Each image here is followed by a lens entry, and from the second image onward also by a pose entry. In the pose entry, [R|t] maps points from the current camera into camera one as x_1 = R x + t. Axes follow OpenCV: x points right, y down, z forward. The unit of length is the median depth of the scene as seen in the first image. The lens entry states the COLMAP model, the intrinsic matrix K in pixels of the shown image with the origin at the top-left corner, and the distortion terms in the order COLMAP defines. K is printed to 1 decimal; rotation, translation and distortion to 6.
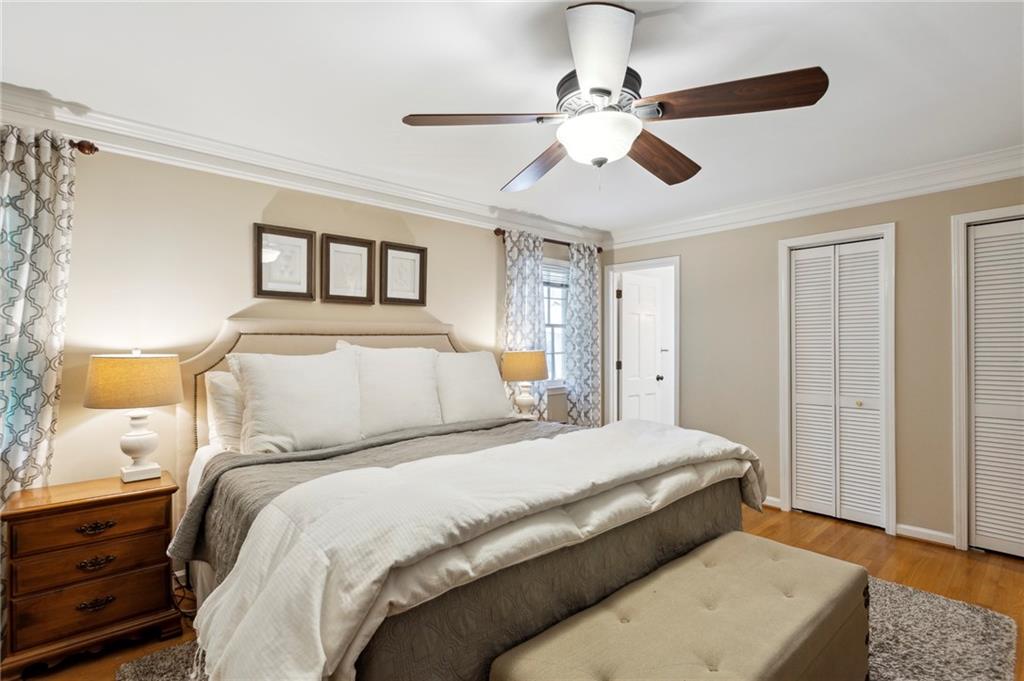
lens RADIAL K [[497.0, 0, 511.3], [0, 497.0, 341.0], [0, 0, 1]] dist [0.000665, 0.000231]
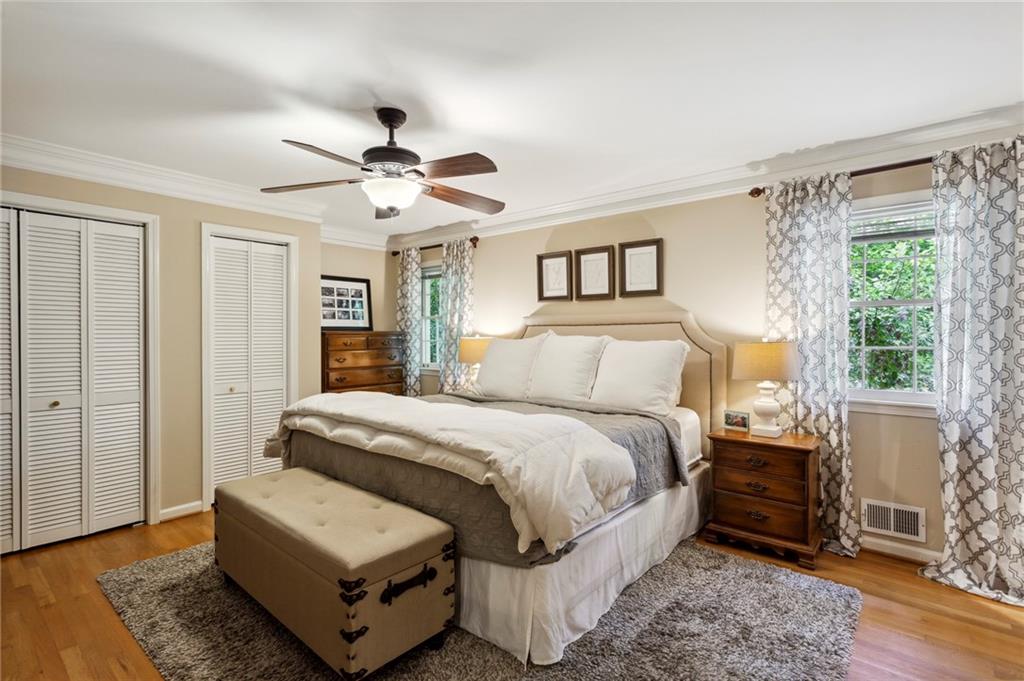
lens RADIAL K [[497.0, 0, 510.5], [0, 497.0, 339.0], [0, 0, 1]] dist [0.000665, 0.000231]
pose [[0.120726, 0.018534, -0.992513, 0.886436], [0.007990, 0.999775, 0.019642, -0.003261], [0.992654, -0.010301, 0.120551, 0.622563]]
